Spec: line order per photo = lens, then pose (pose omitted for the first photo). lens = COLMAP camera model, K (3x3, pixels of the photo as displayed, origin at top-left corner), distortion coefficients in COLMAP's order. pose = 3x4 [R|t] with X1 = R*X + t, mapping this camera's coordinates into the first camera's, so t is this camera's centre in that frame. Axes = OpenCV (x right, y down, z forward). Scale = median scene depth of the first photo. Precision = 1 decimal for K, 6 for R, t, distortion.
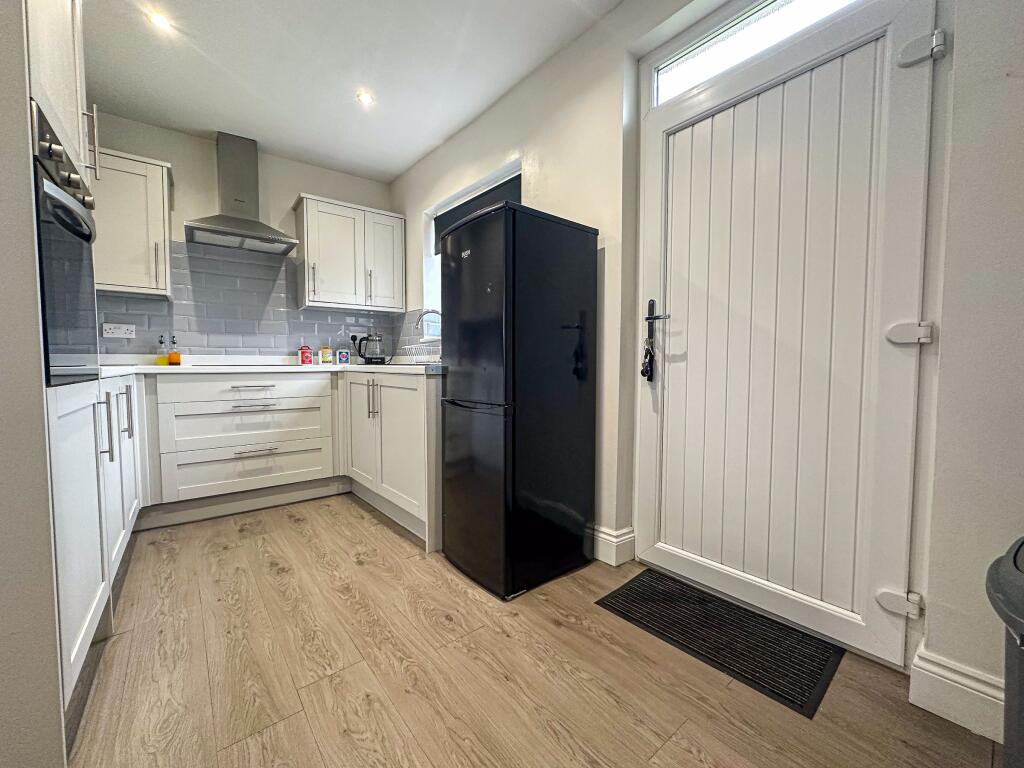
lens RADIAL K [[401.1, 0, 500.4], [0, 401.1, 384.8], [0, 0, 1]] dist [-0.002652, 0.000403]
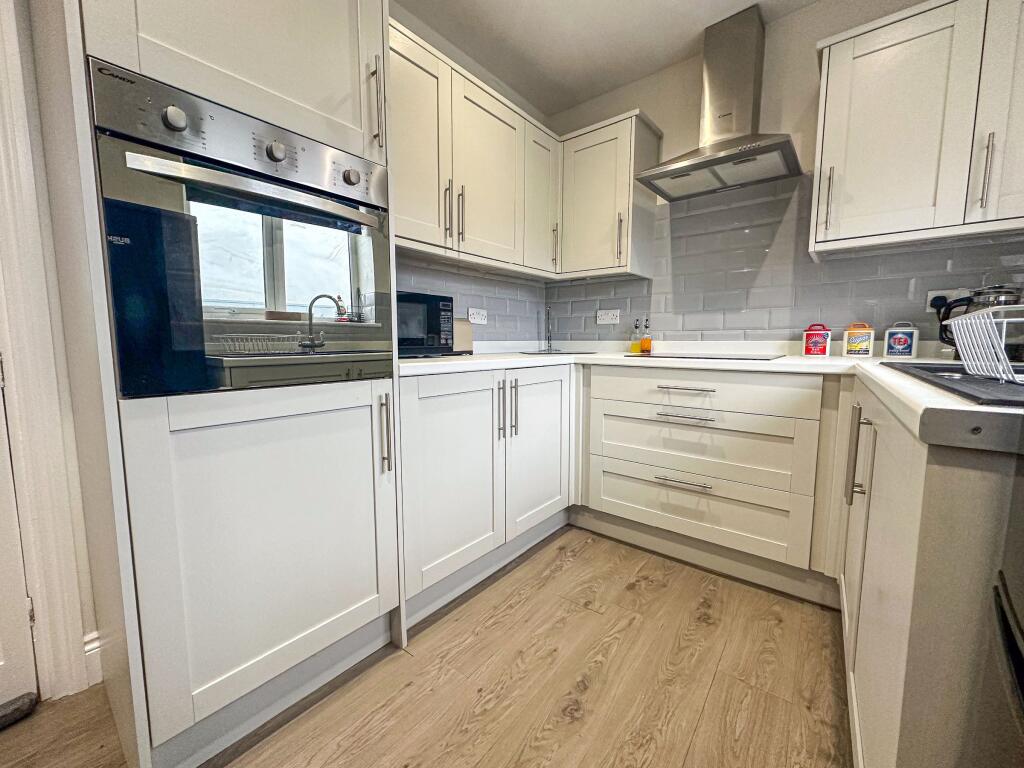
lens RADIAL K [[412.3, 0, 512.0], [0, 412.3, 384.0], [0, 0, 1]] dist [-0.002258, -0.000069]
pose [[0.251731, 0.100749, -0.962539, -0.018556], [-0.052823, 0.994514, 0.090281, -0.053630], [0.966355, 0.028118, 0.255672, 0.555146]]
